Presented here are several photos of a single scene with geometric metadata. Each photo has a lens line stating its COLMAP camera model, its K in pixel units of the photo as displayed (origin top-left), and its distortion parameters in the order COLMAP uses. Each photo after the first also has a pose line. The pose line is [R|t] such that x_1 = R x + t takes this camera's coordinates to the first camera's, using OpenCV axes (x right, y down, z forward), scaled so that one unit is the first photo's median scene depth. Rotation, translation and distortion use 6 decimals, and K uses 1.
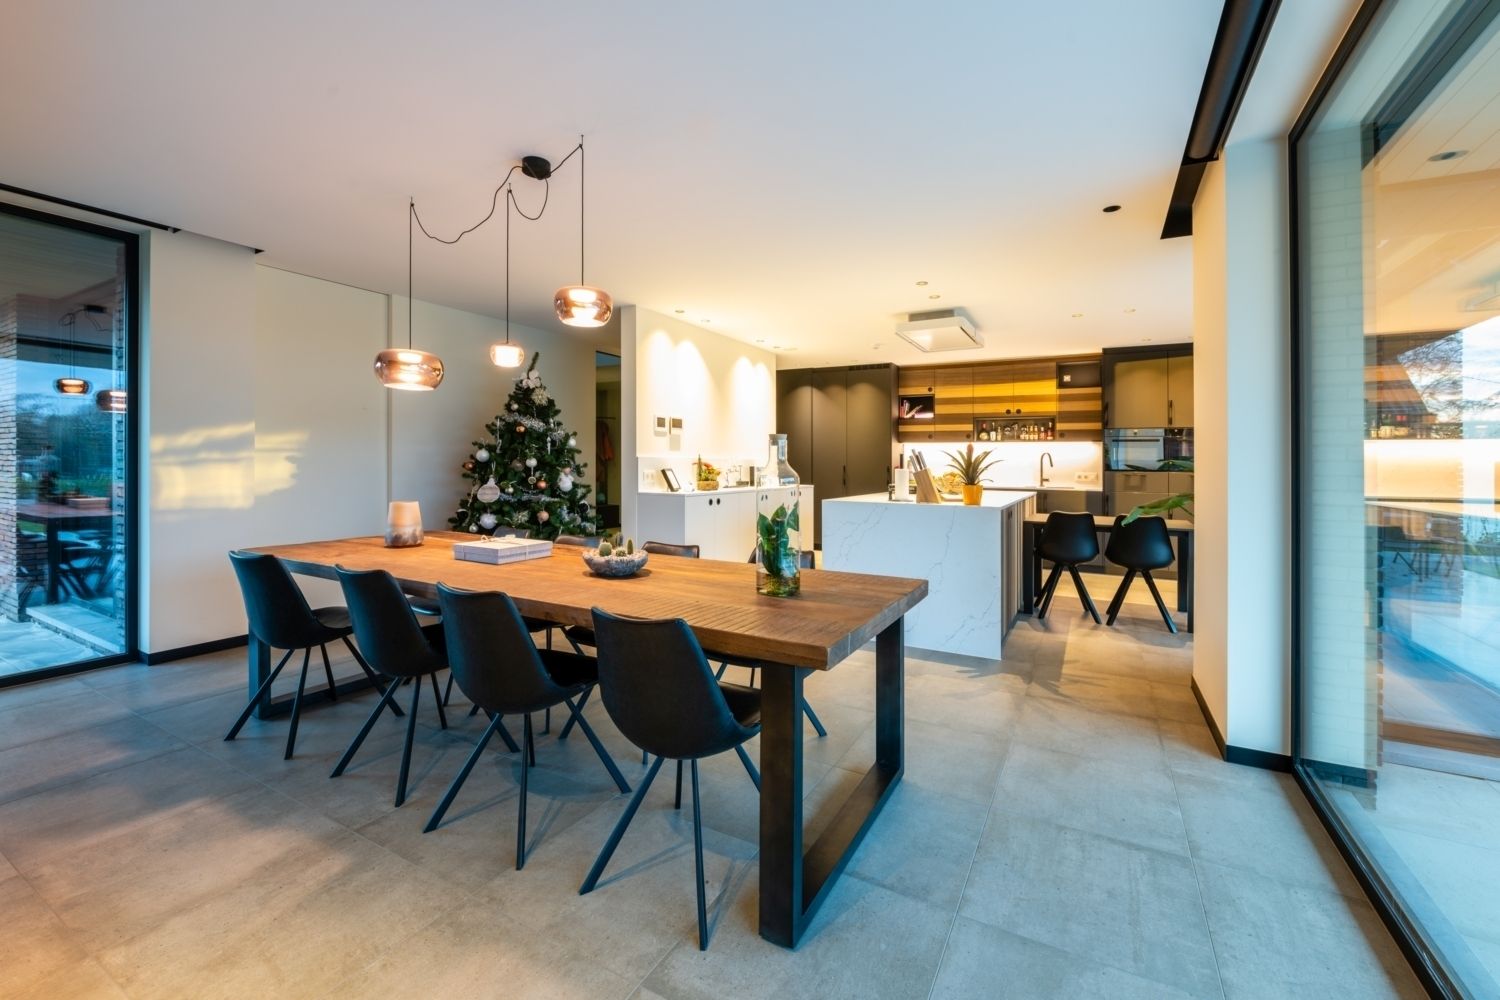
lens RADIAL K [[609.1, 0, 754.4], [0, 609.1, 466.7], [0, 0, 1]] dist [-0.000017, 0.000009]
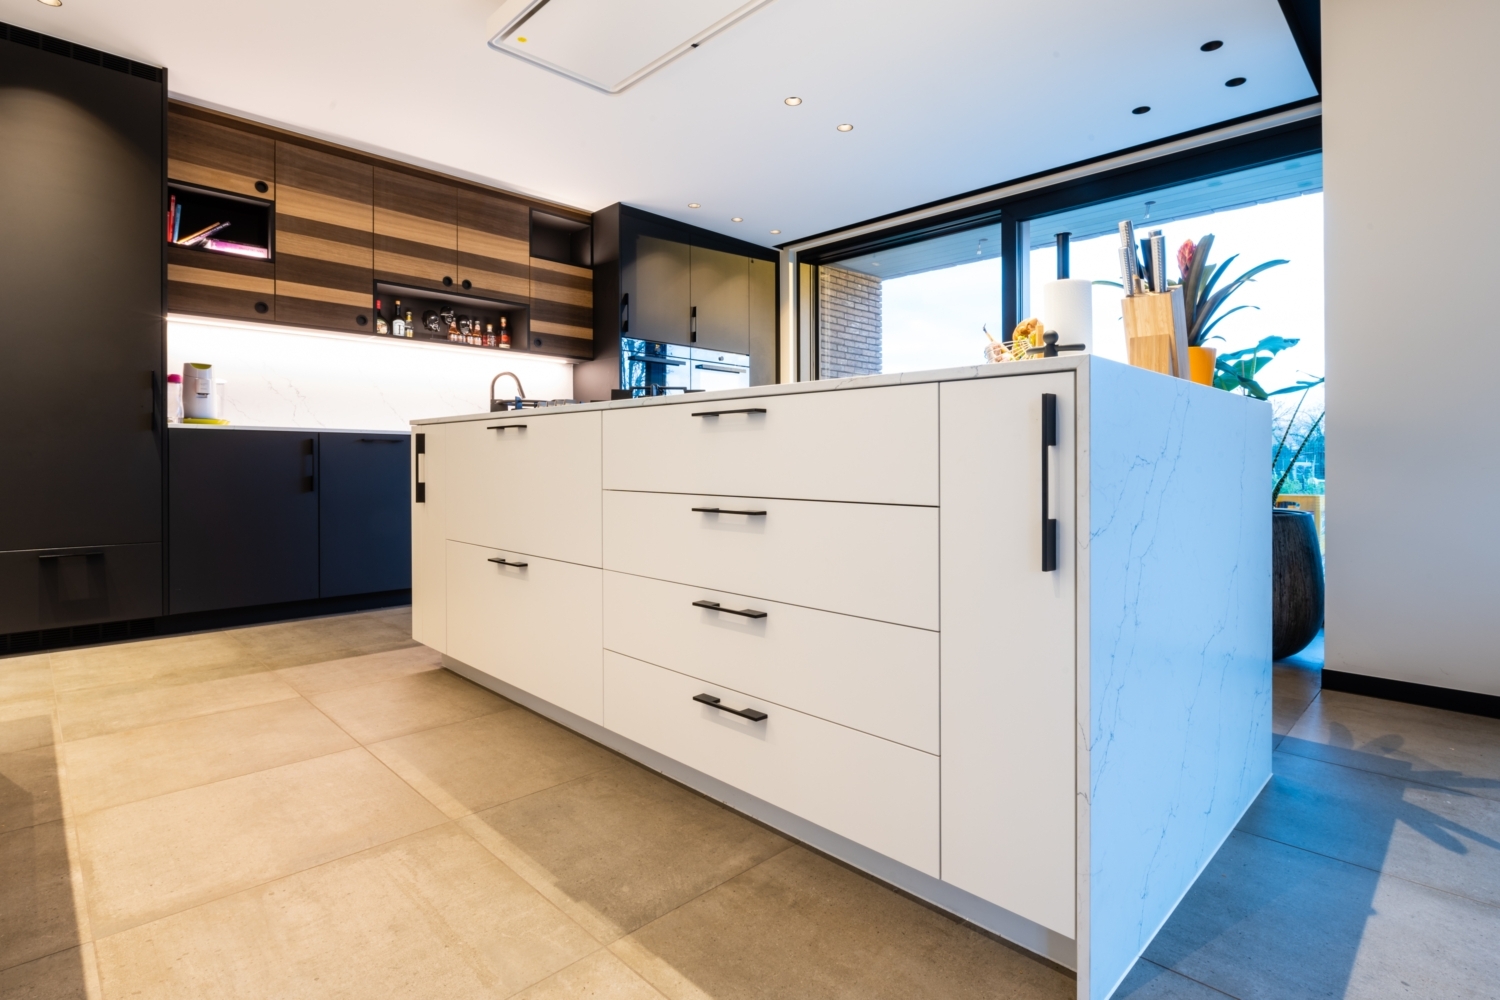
lens RADIAL K [[737.0, 0, 760.6], [0, 737.0, 455.4], [0, 0, 1]] dist [0.002706, 0.000251]
pose [[0.272901, -0.006513, 0.962020, -0.087095], [0.000809, 0.999978, 0.006541, 0.045988], [-0.962042, -0.001007, 0.272900, 0.579495]]
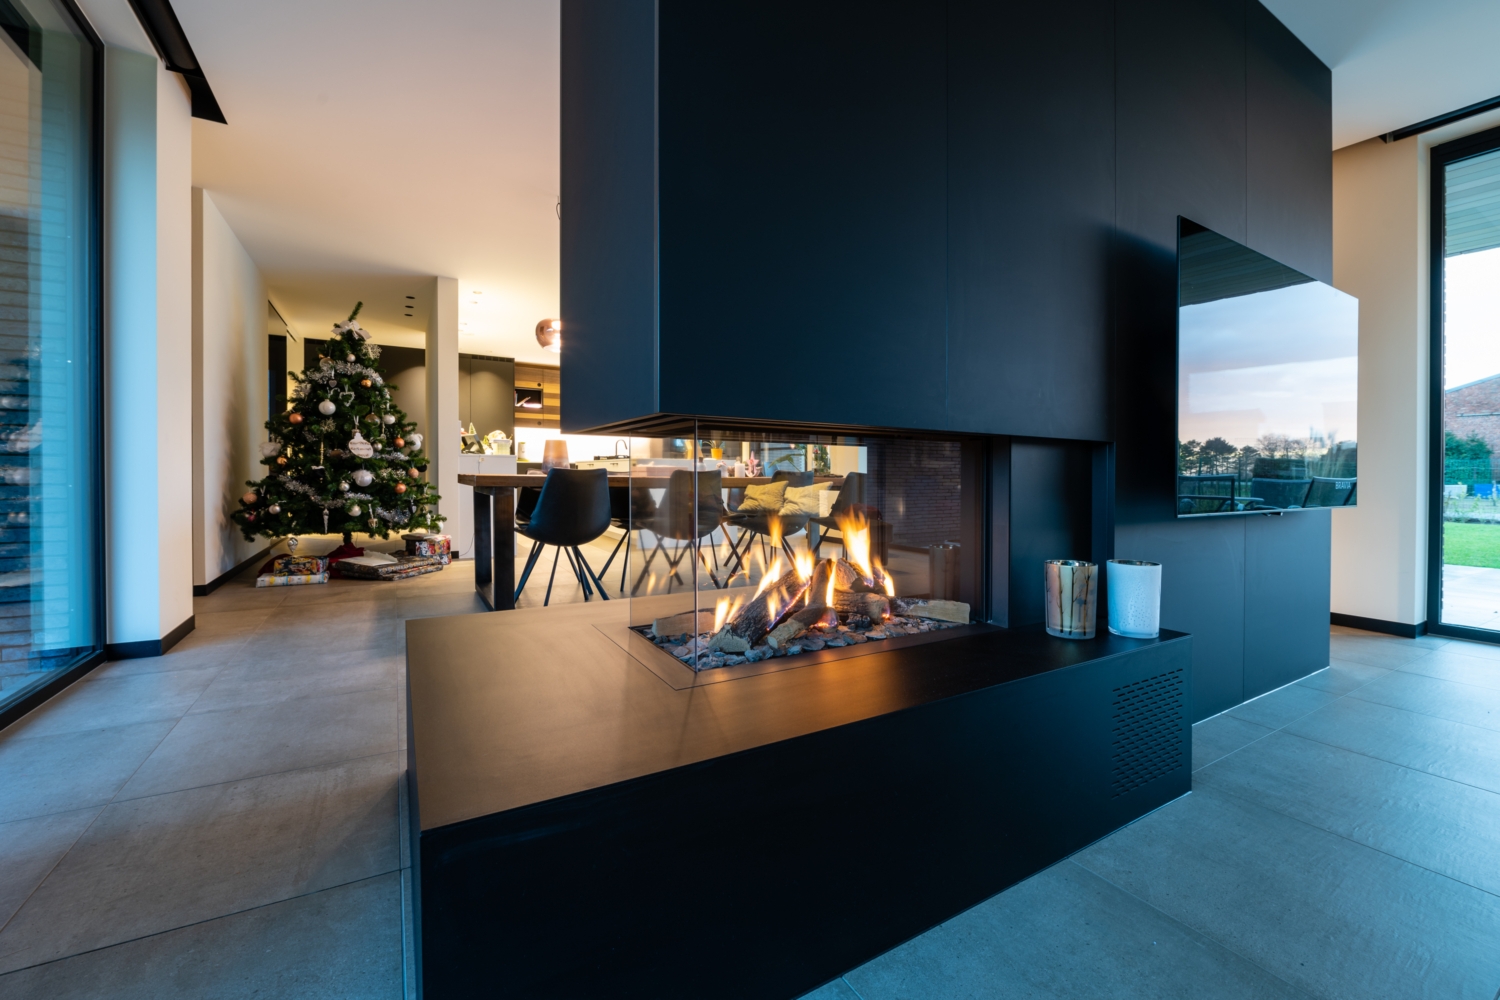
lens RADIAL K [[609.1, 0, 752.7], [0, 609.1, 484.5], [0, 0, 1]] dist [-0.000017, 0.000009]
pose [[0.503140, -0.022529, 0.863911, -0.584728], [0.004485, 0.999715, 0.023459, 0.049689], [-0.864193, -0.007929, 0.503098, 0.004208]]
